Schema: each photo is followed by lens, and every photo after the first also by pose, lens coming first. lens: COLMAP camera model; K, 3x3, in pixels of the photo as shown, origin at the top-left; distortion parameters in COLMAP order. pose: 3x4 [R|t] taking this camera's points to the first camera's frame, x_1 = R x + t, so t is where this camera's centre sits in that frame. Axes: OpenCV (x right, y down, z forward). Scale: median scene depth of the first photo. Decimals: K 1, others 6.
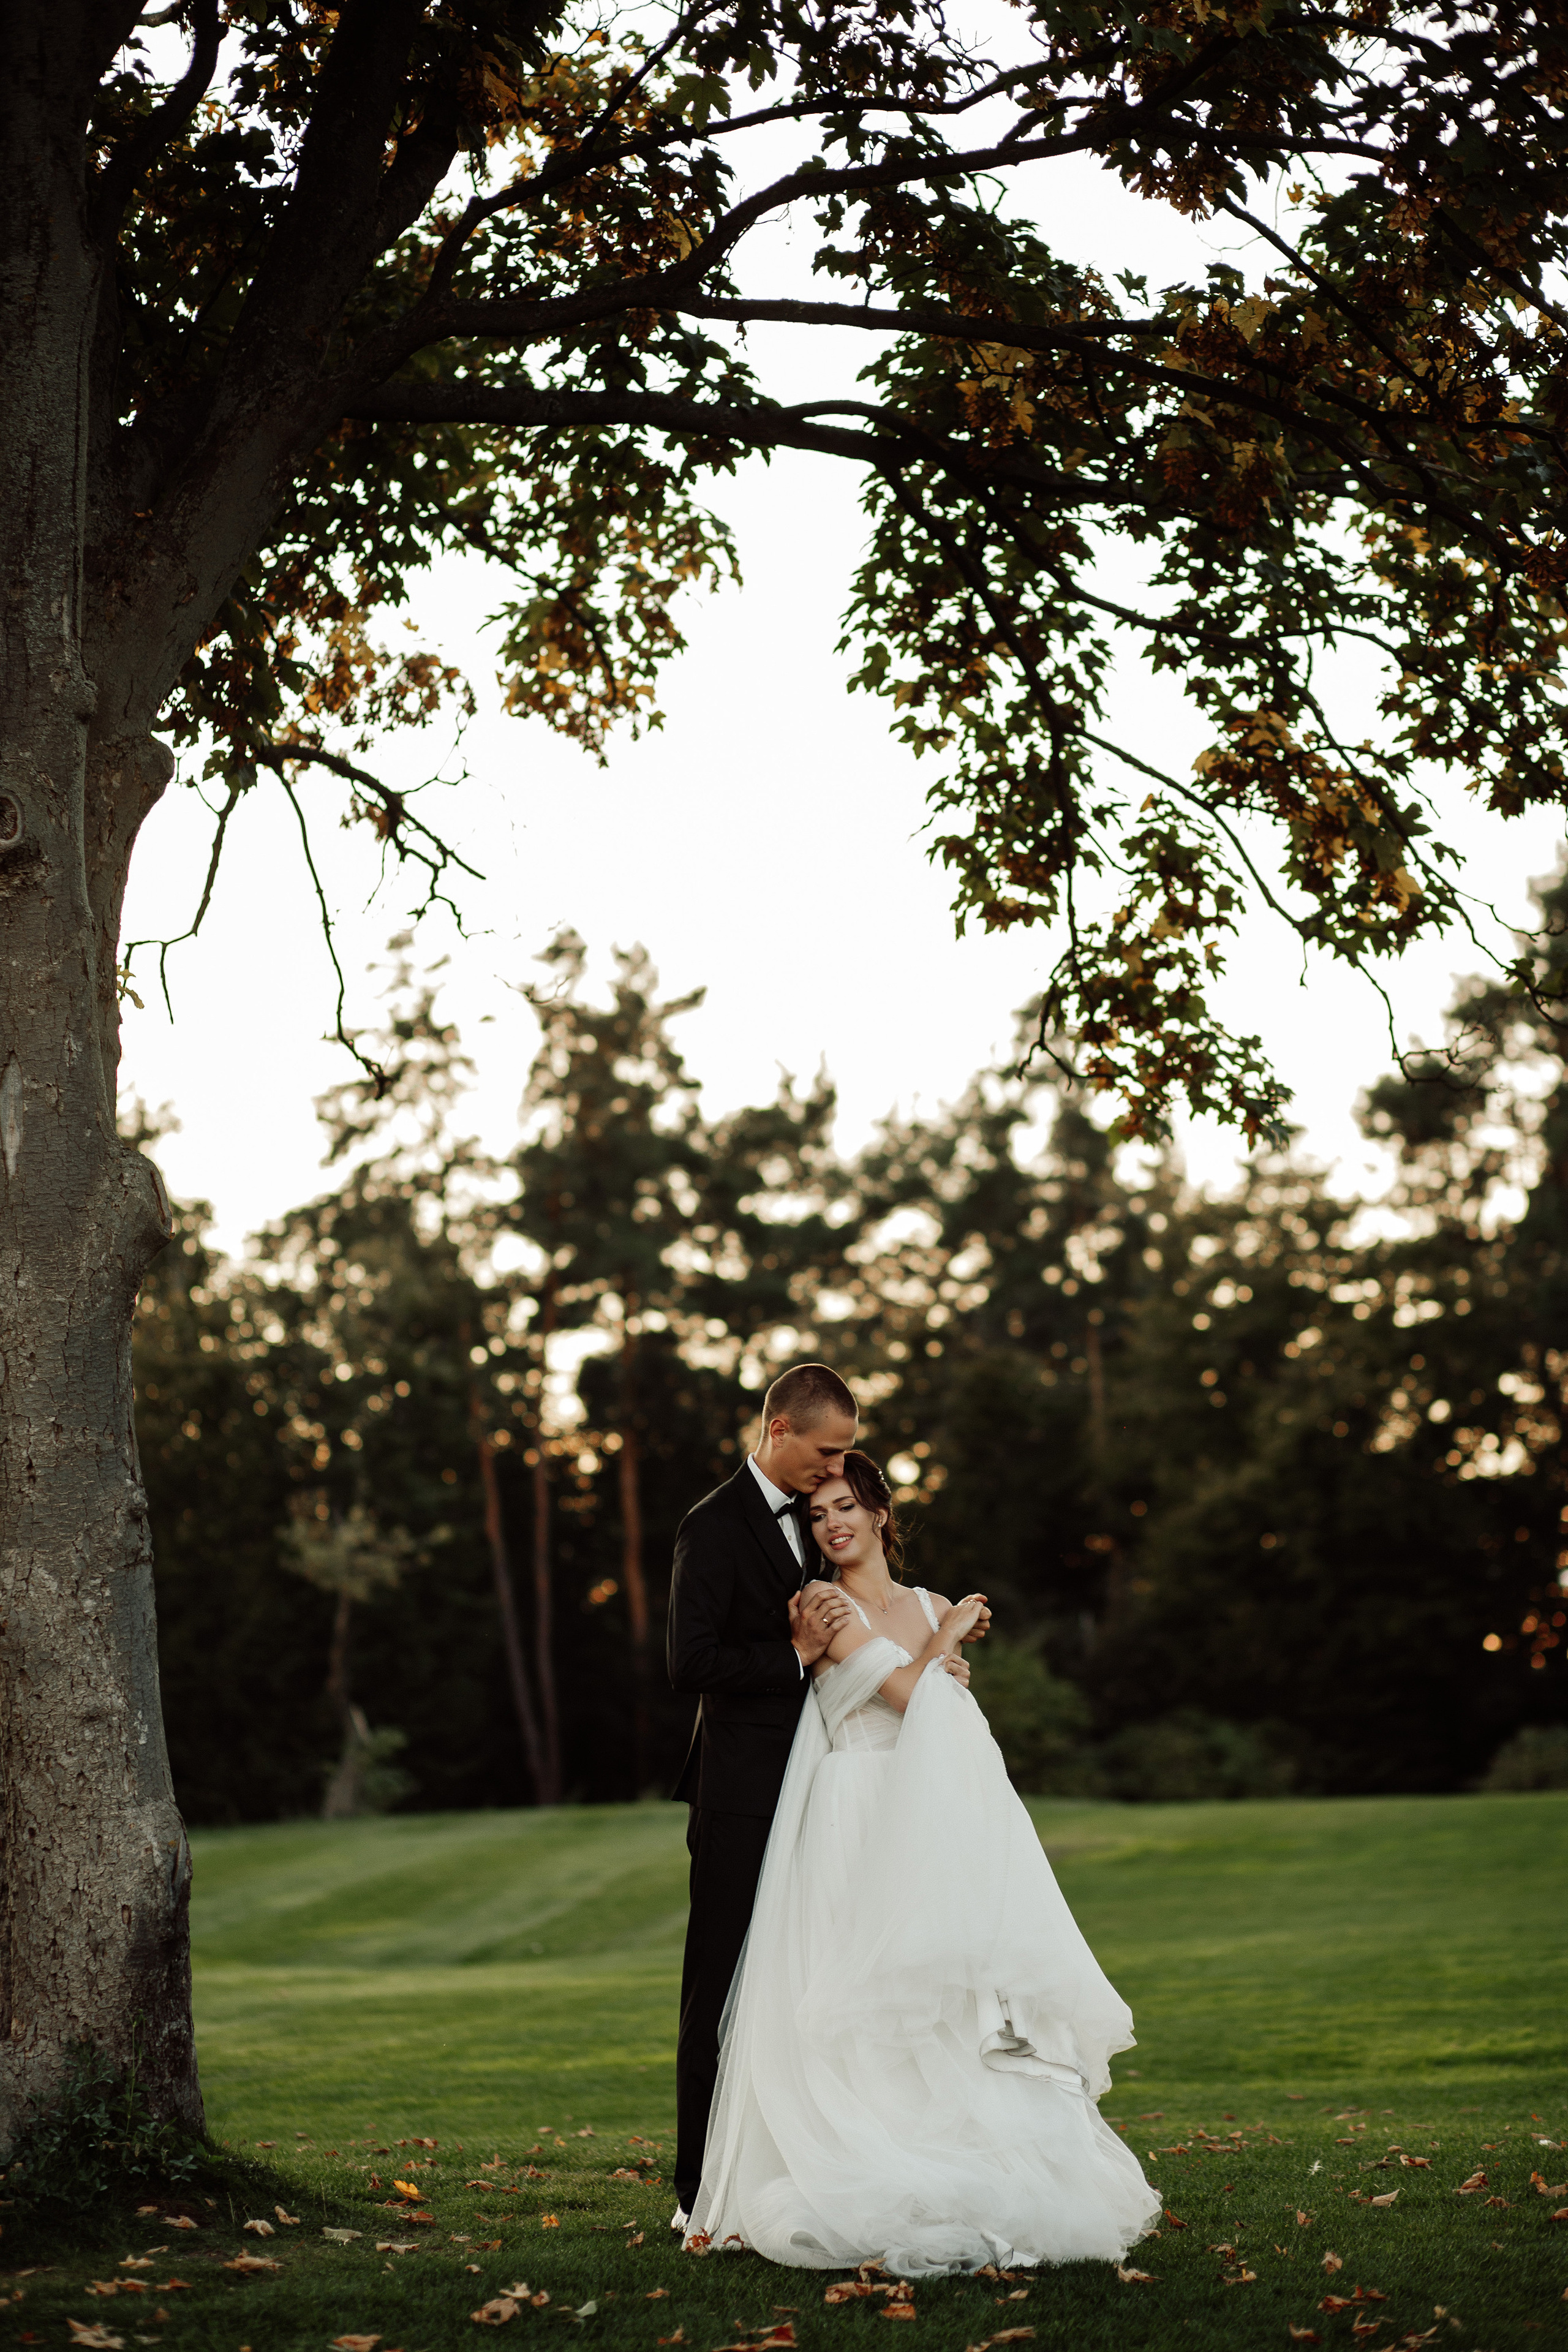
lens RADIAL K [[5575.7, 0, 769.3], [0, 5575.7, 1191.5], [0, 0, 1]] dist [-0.055859, 0.000000]
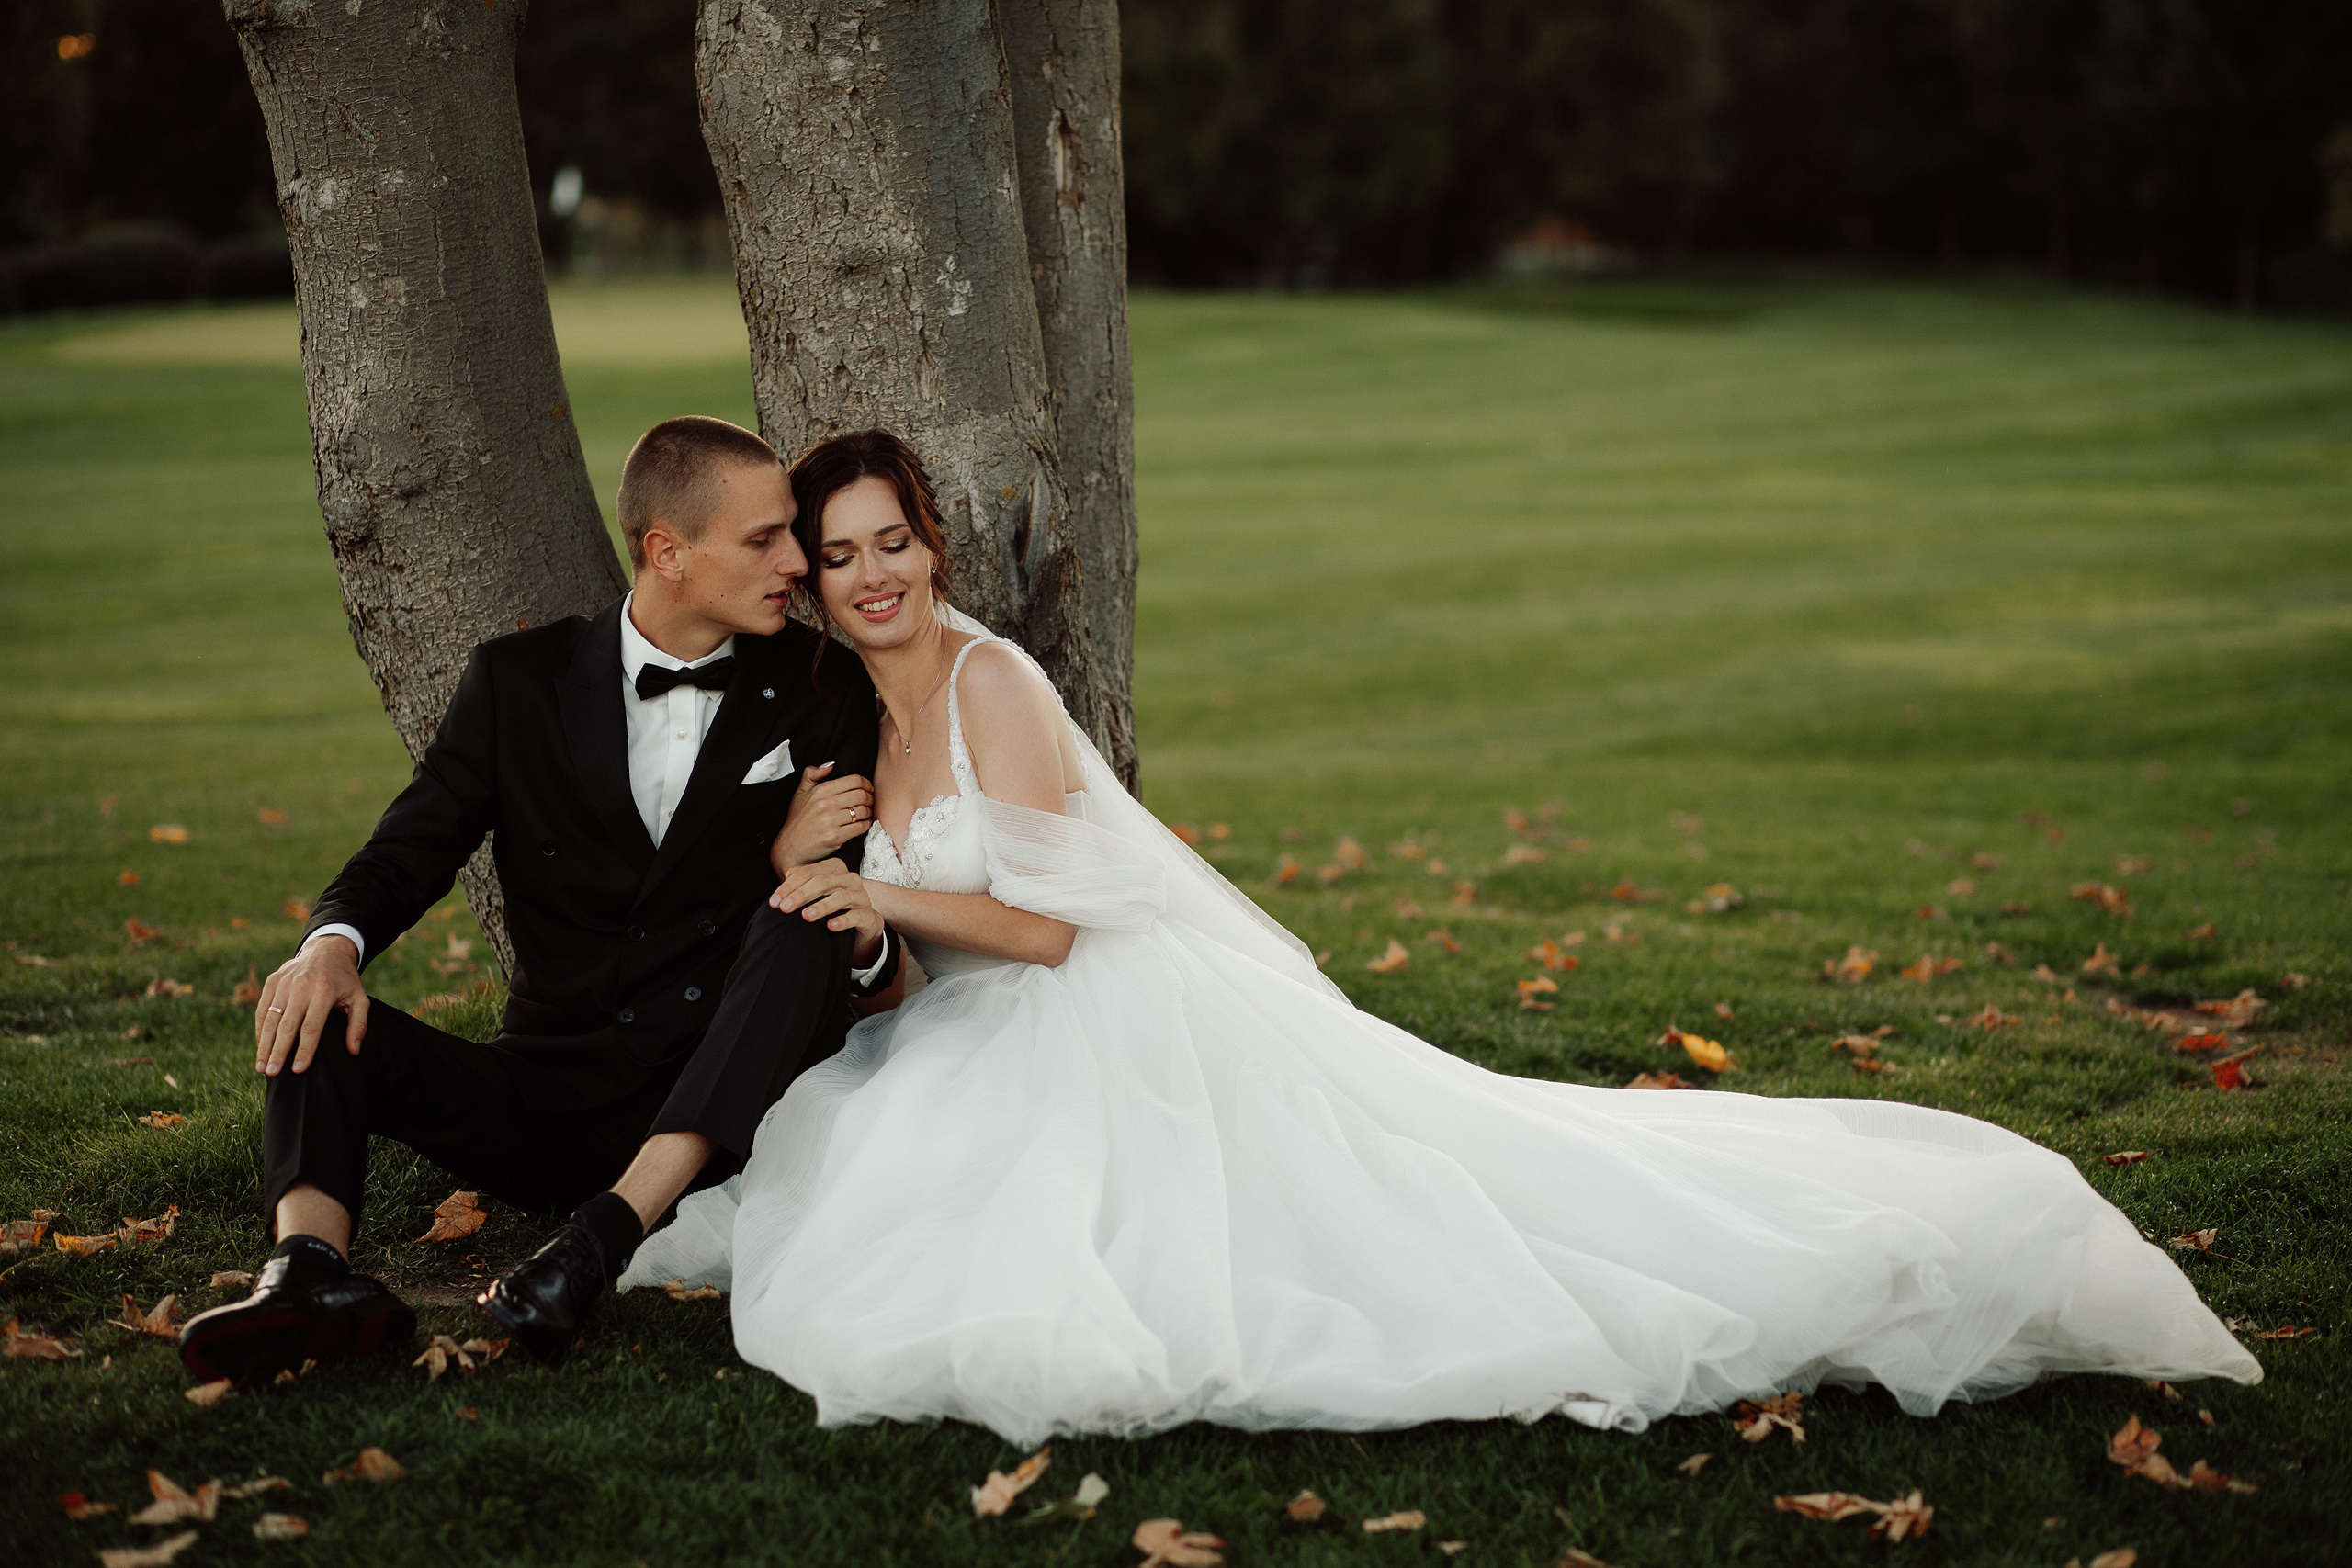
lens RADIAL K [[5575.1, 0, 1171.7], [0, 5575.1, 783.3], [0, 0, 1]] dist [-0.055859, 0.000000]
pose [[0.911894, 0.054319, -0.406816, 0.088431], [0.028678, 0.980348, 0.195182, 0.023052], [0.409423, -0.189651, 0.892415, 0.316144]]
